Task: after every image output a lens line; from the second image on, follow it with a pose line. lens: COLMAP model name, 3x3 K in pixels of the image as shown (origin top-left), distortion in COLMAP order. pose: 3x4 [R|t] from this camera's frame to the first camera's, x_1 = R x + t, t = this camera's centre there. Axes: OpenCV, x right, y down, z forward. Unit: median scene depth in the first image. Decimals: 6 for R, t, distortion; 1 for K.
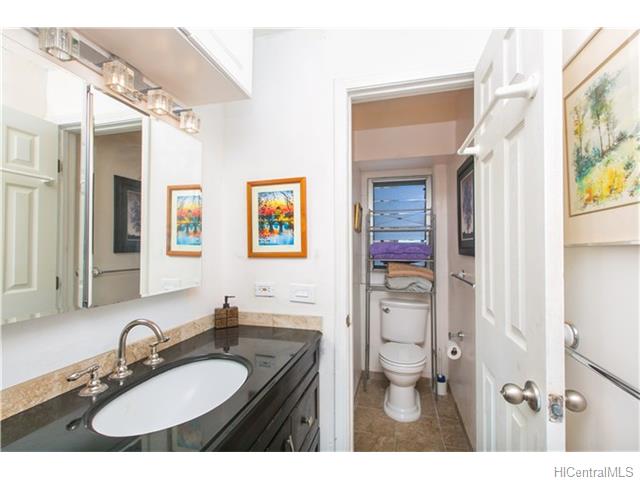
lens RADIAL K [[284.1, 0, 322.5], [0, 284.1, 243.5], [0, 0, 1]] dist [0.000402, 0.000062]
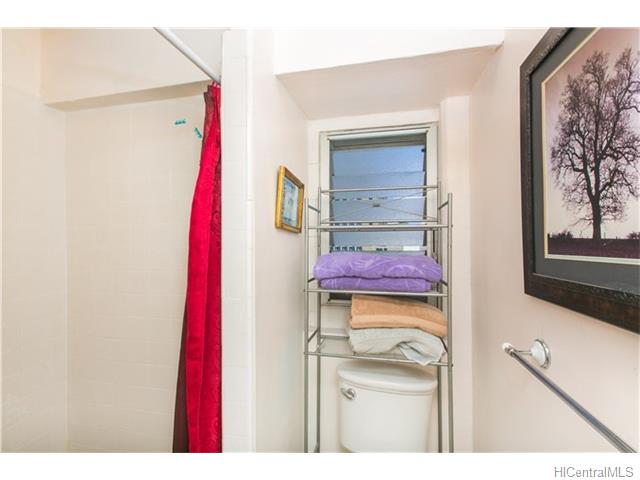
lens RADIAL K [[284.1, 0, 322.5], [0, 284.1, 243.5], [0, 0, 1]] dist [0.000402, 0.000062]
pose [[0.999274, -0.003009, 0.037974, 0.162042], [0.002910, 0.999992, 0.002655, -0.021401], [-0.037982, -0.002542, 0.999275, 0.514439]]
